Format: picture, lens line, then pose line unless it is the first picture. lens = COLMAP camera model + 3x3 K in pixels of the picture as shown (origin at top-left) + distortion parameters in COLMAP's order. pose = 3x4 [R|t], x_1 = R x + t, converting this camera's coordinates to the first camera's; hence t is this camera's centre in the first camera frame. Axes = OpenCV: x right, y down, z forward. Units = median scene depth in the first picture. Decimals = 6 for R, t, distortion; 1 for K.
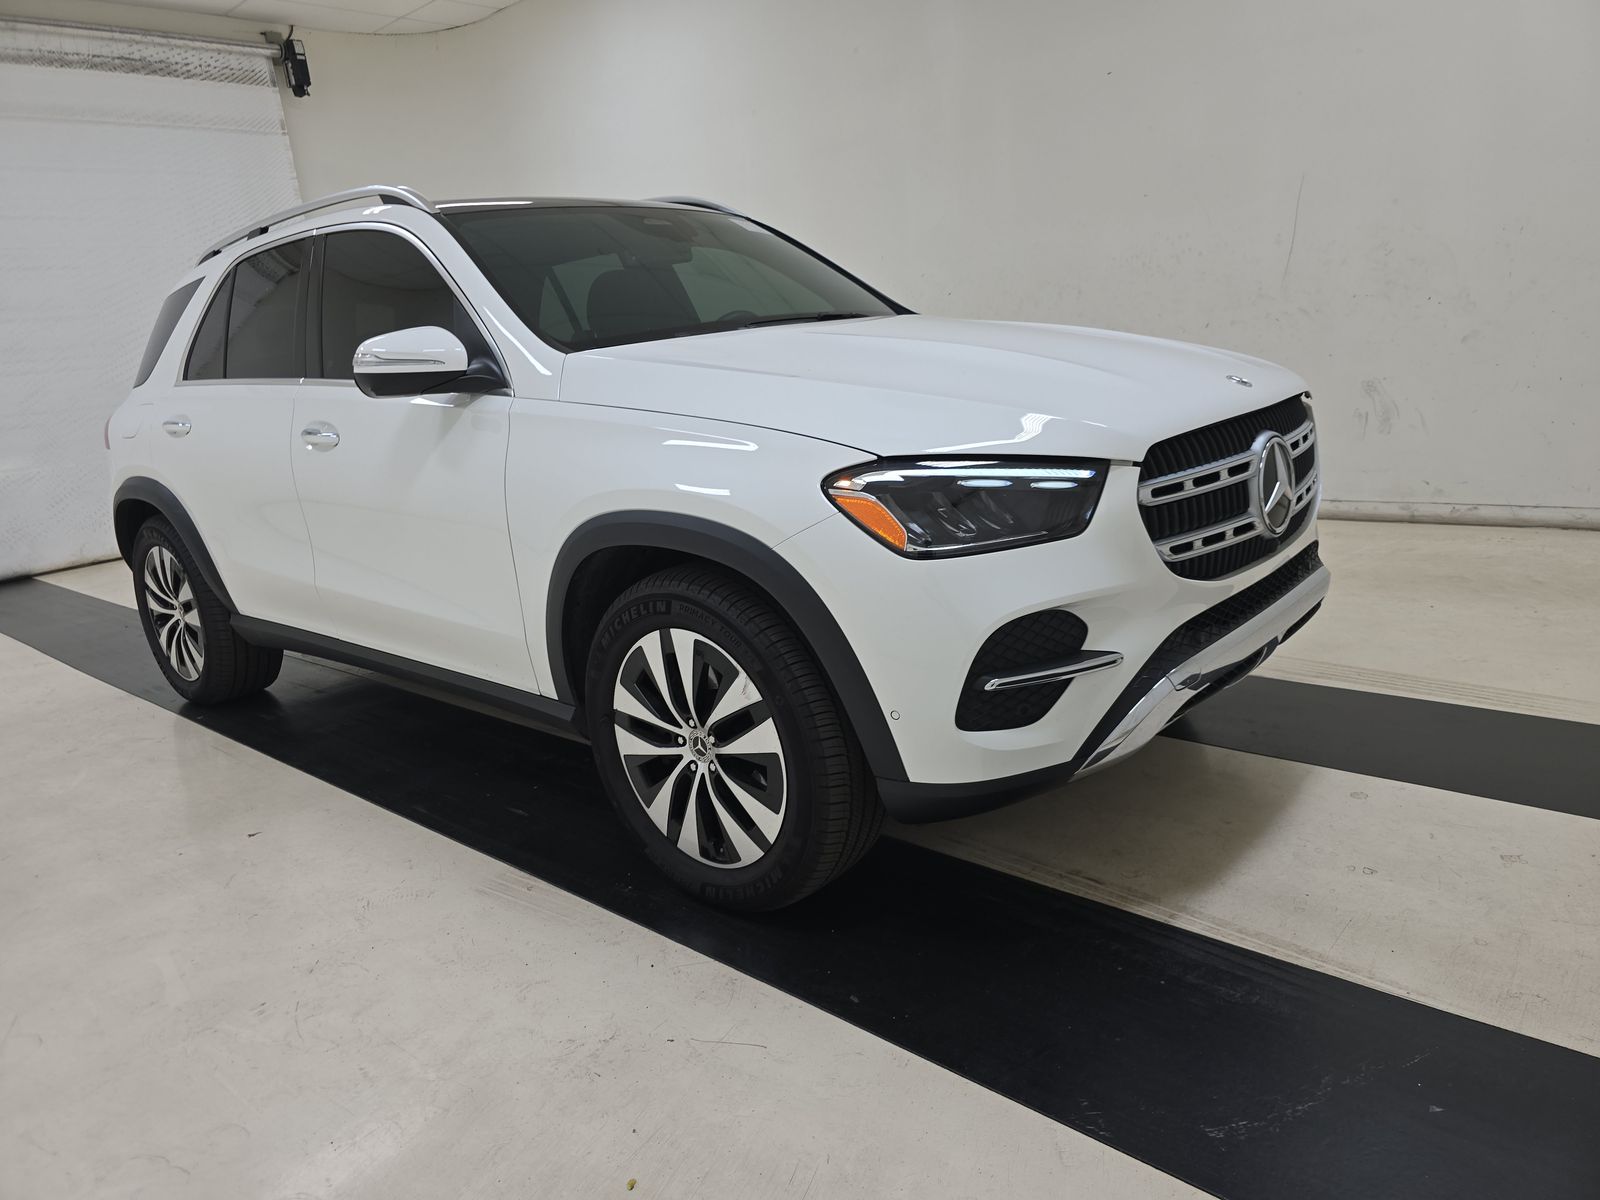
lens RADIAL K [[1057.9, 0, 814.5], [0, 1057.9, 618.7], [0, 0, 1]] dist [0.047394, -0.037234]
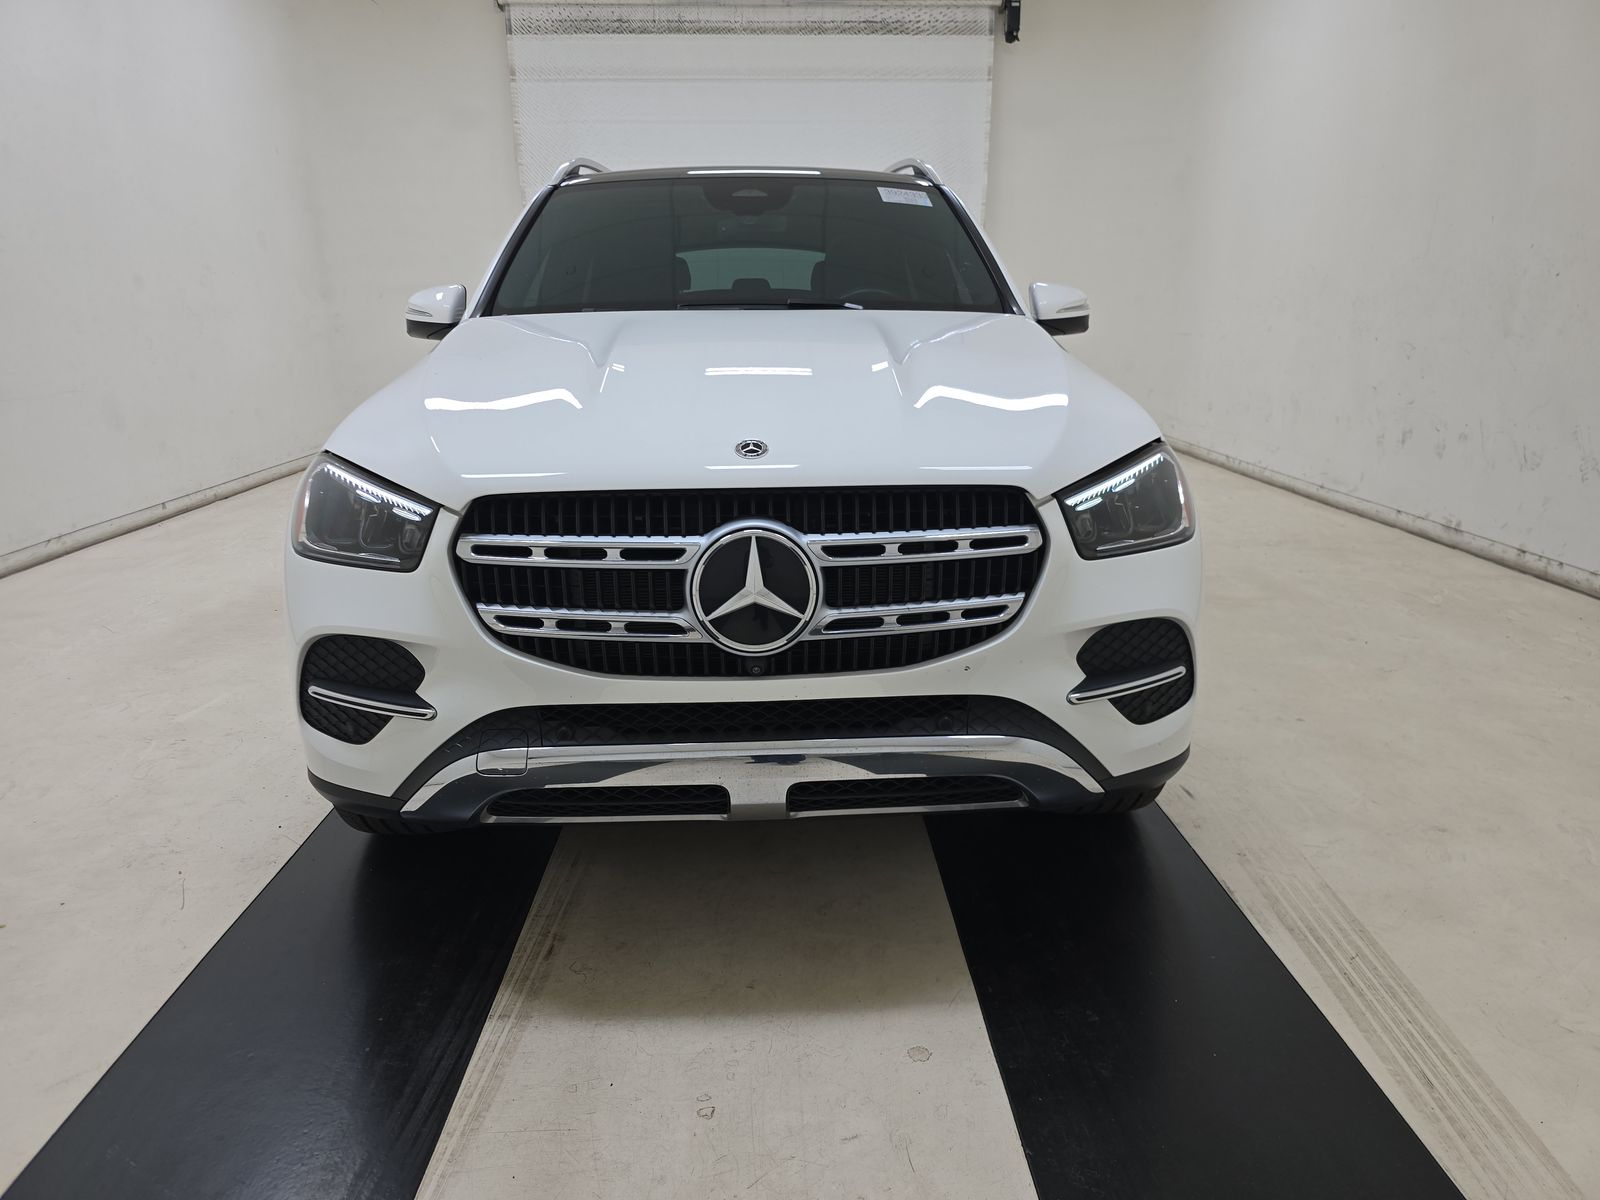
lens RADIAL K [[1057.9, 0, 814.5], [0, 1057.9, 618.7], [0, 0, 1]] dist [0.047394, -0.037234]
pose [[0.693108, 0.288588, -0.660544, 0.290154], [-0.247695, 0.955913, 0.157727, -0.070798], [0.676941, 0.054292, 0.734032, 0.143008]]
